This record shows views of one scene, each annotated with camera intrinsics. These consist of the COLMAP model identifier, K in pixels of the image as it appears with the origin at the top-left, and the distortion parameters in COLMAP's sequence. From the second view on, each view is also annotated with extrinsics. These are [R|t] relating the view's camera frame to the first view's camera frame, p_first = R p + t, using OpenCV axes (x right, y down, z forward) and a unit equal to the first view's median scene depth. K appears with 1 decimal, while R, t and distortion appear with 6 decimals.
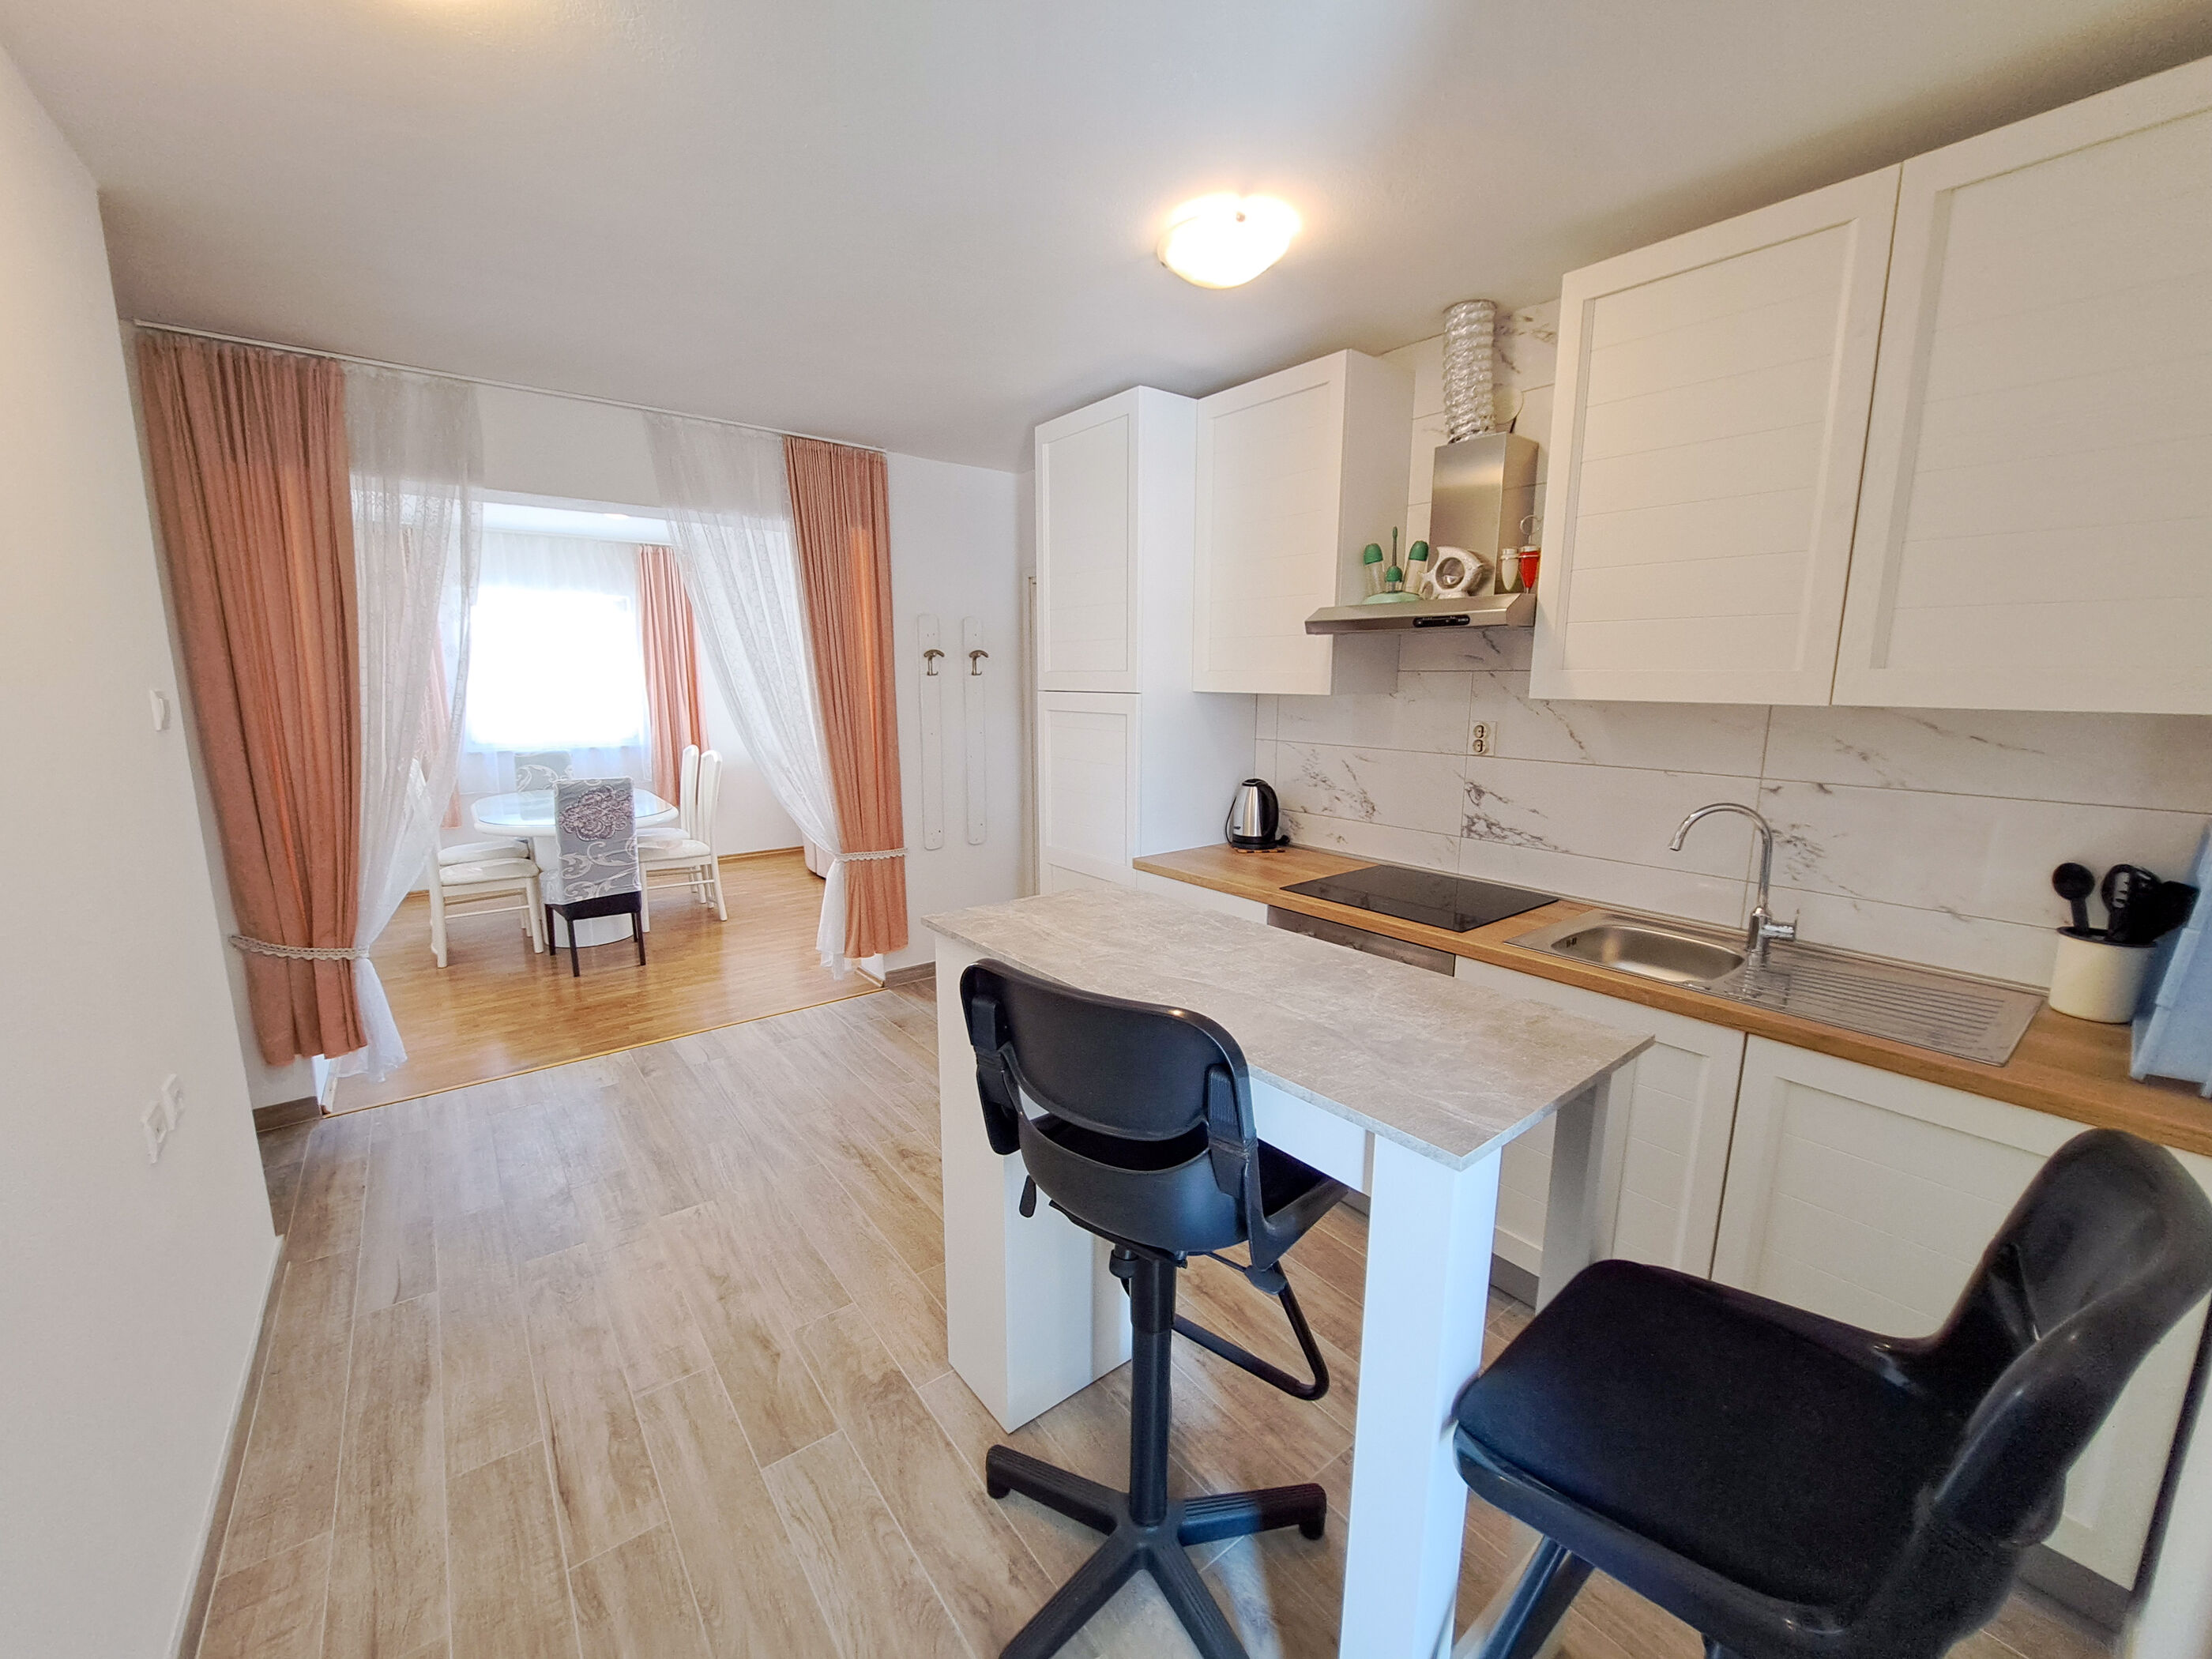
lens RADIAL K [[878.6, 0, 1102.5], [0, 878.6, 834.3], [0, 0, 1]] dist [-0.012205, 0.000564]
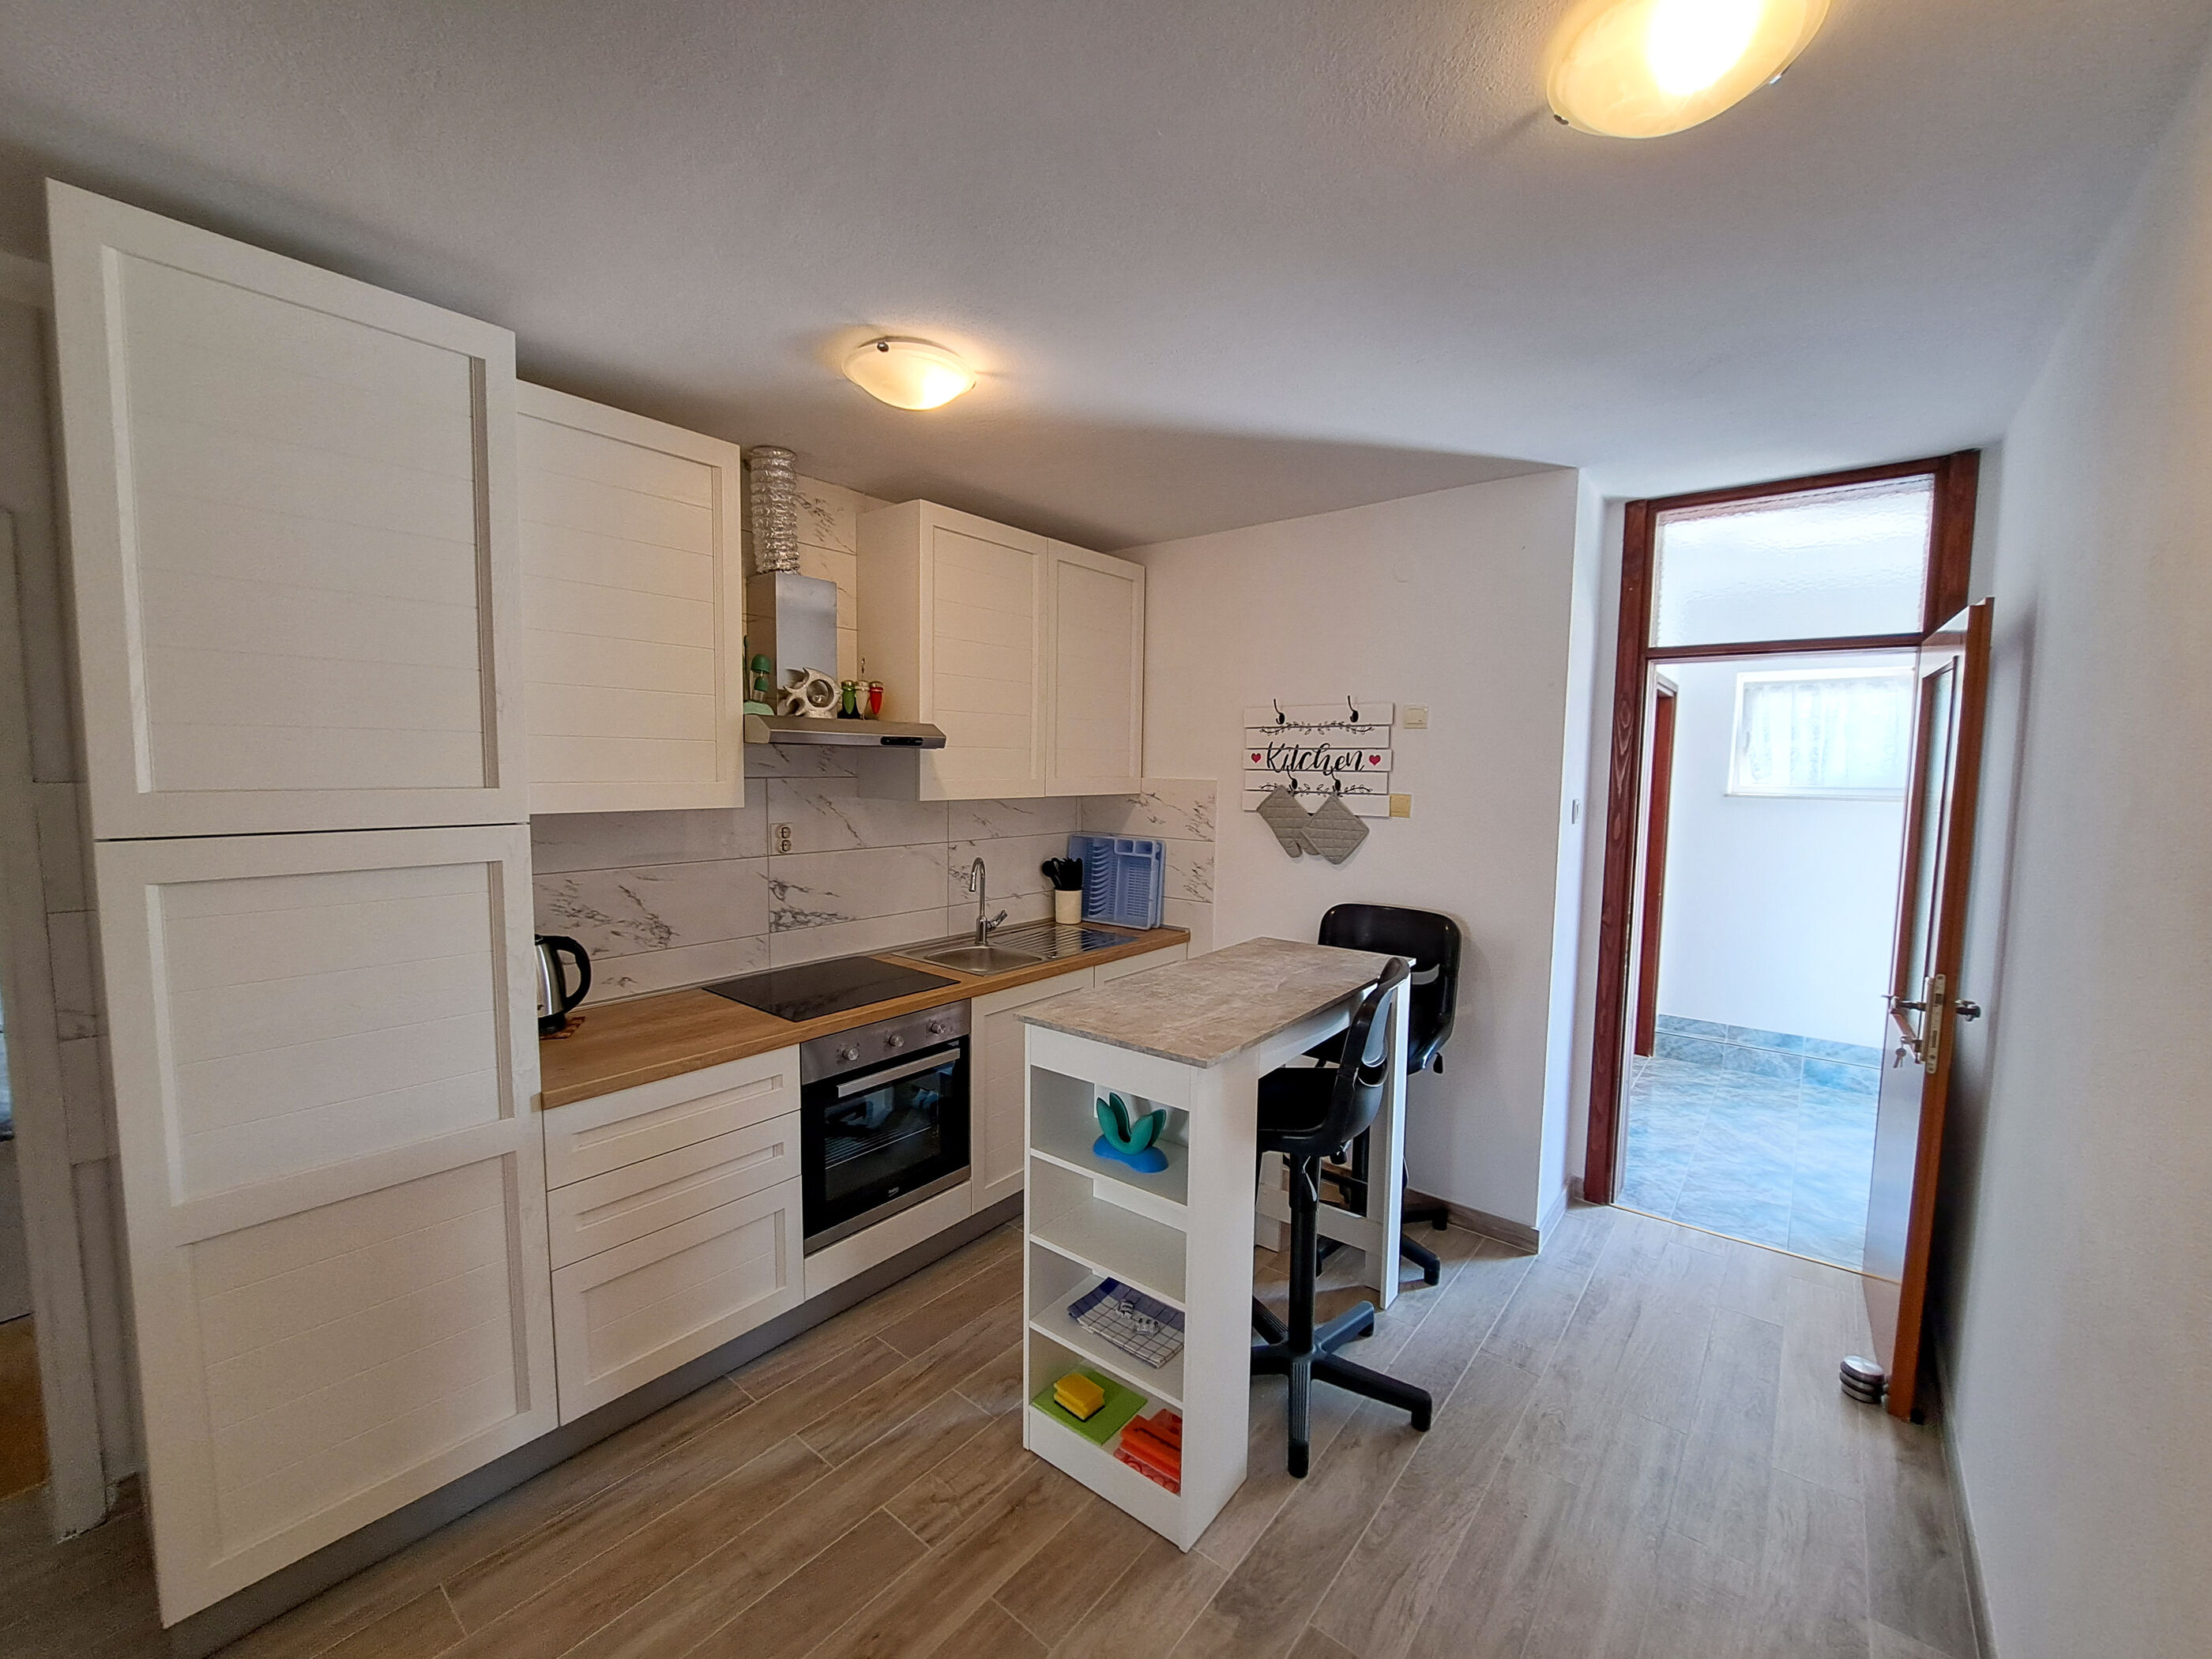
lens RADIAL K [[882.5, 0, 1100.0], [0, 882.5, 834.0], [0, 0, 1]] dist [-0.017176, 0.000349]
pose [[-0.216968, -0.084553, 0.972510, -0.870020], [0.159858, 0.979715, 0.120844, -0.223101], [-0.963001, 0.181683, -0.199051, 1.011744]]
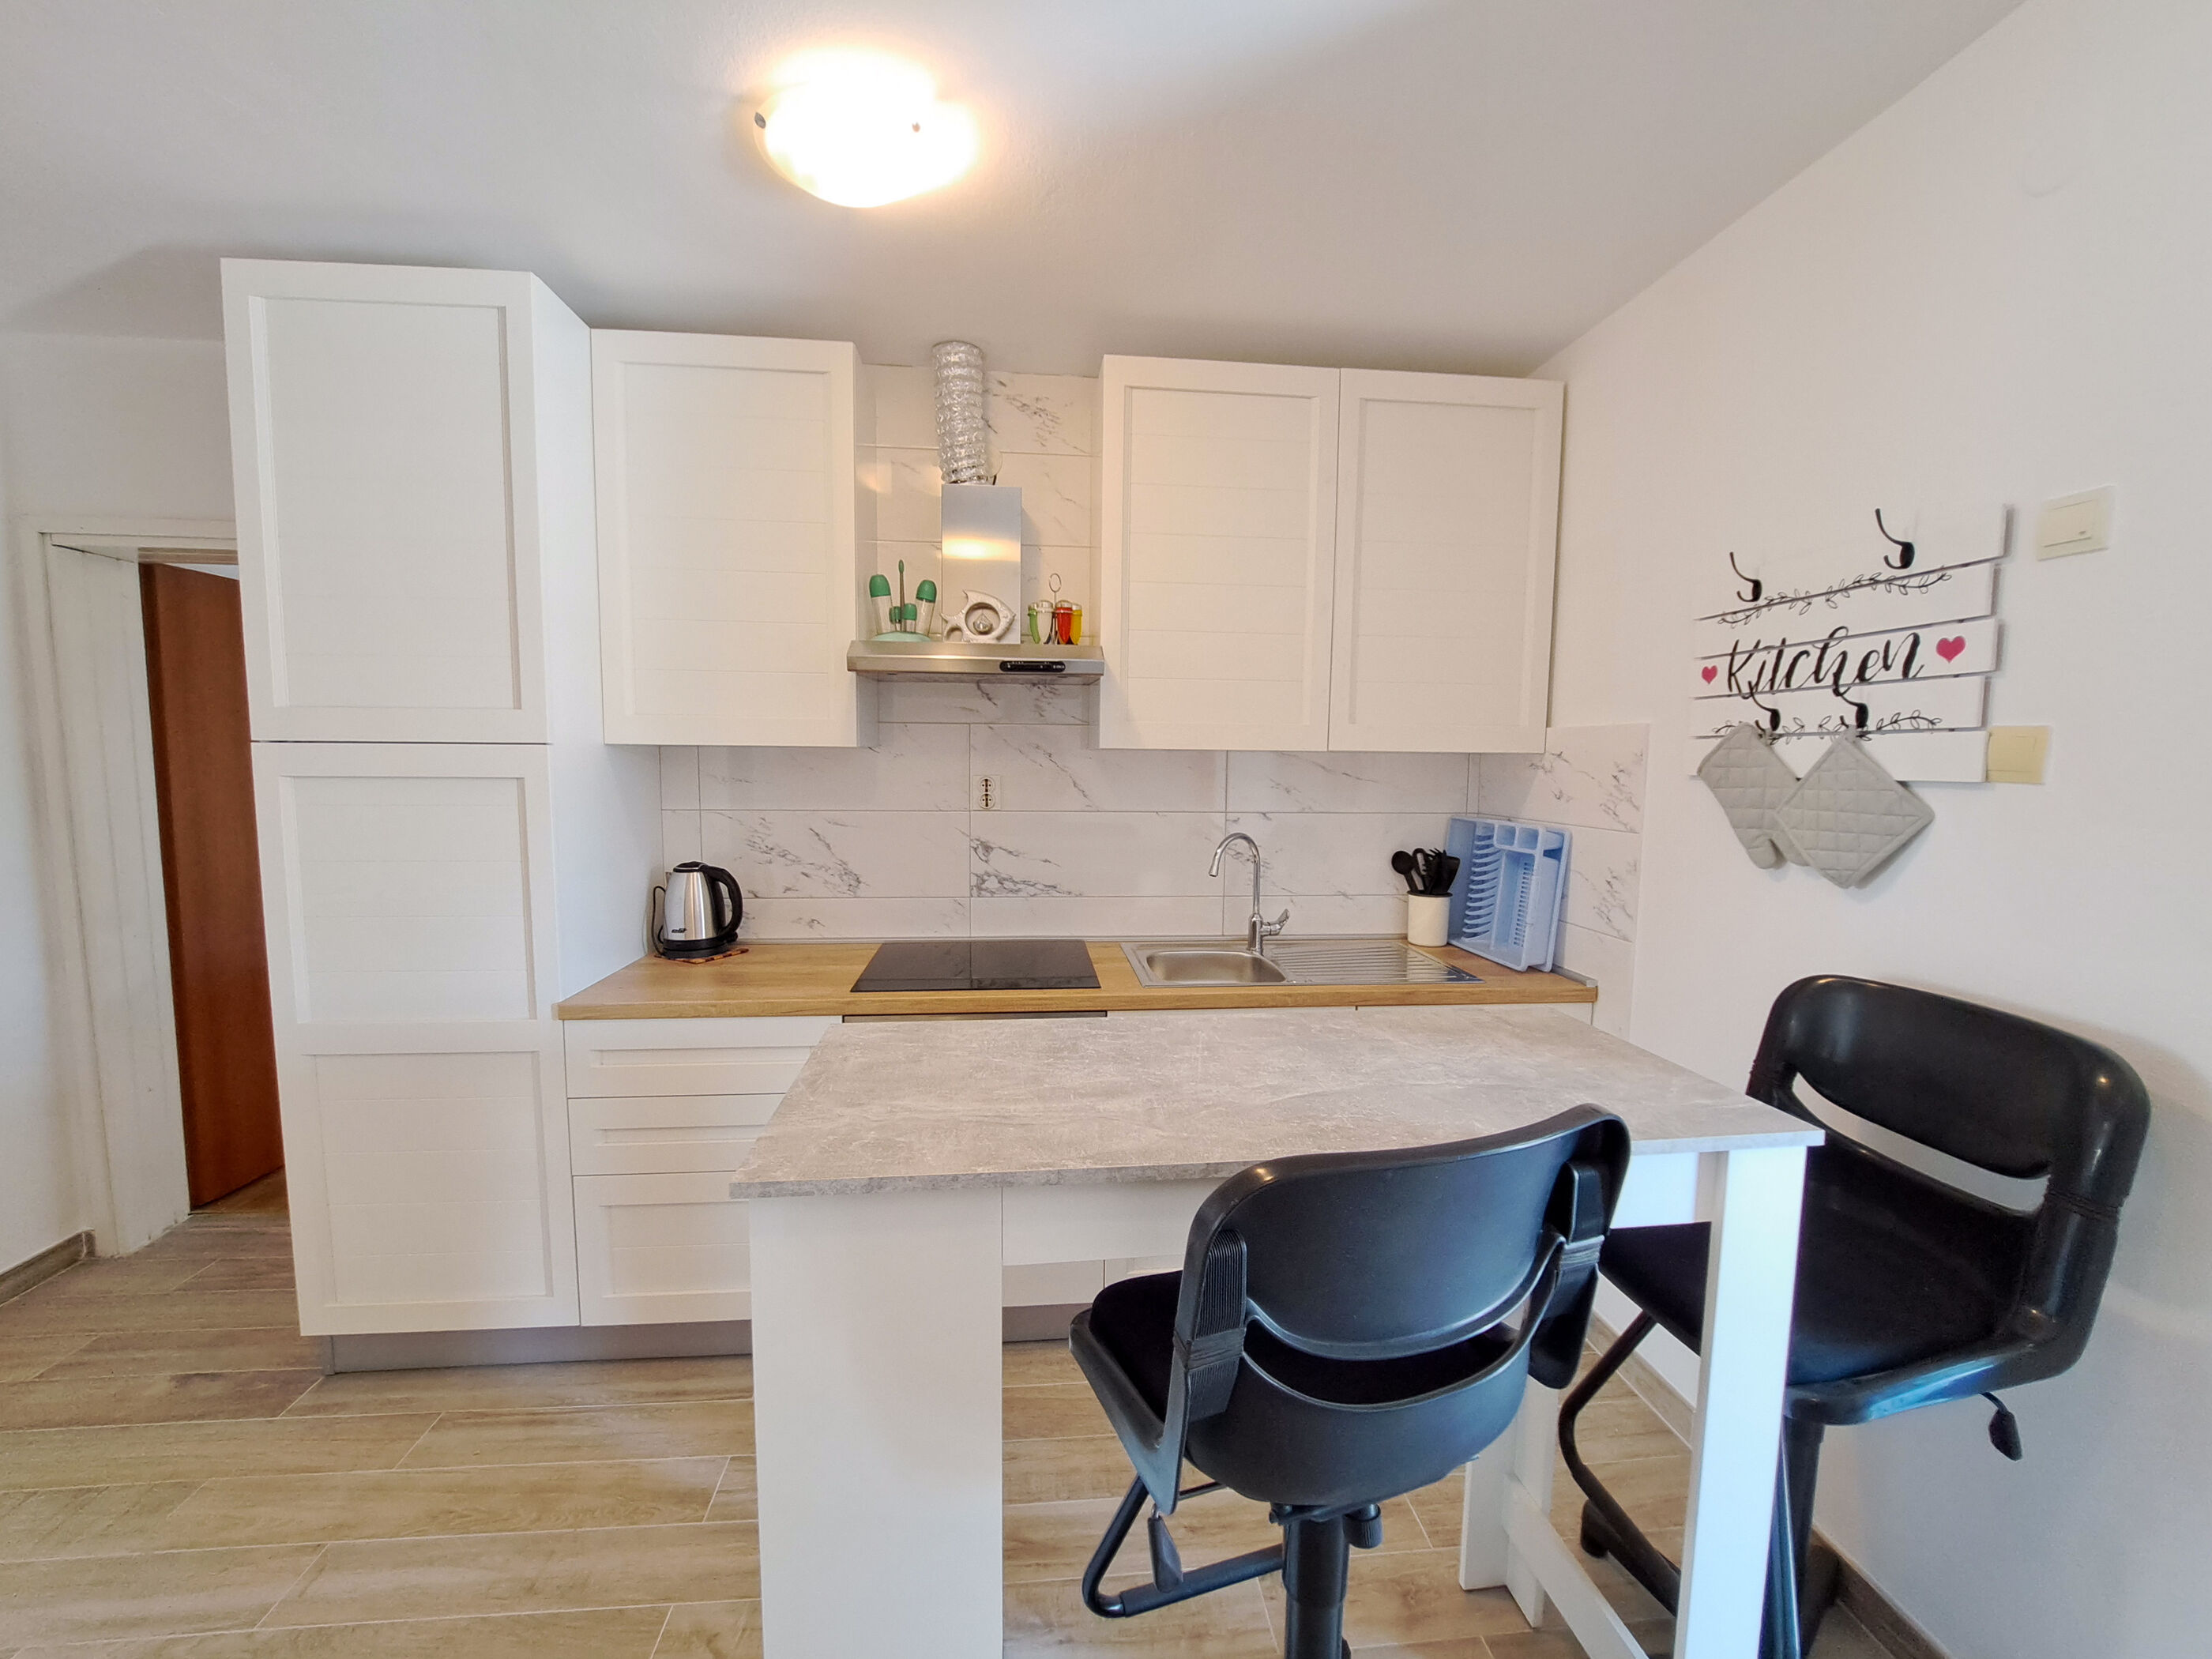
lens RADIAL K [[882.5, 0, 1100.0], [0, 882.5, 834.0], [0, 0, 1]] dist [-0.017176, 0.000349]
pose [[0.537965, -0.070273, 0.840033, -0.389225], [0.140836, 0.990006, -0.007374, -0.047491], [-0.831119, 0.122274, 0.542485, 0.450531]]
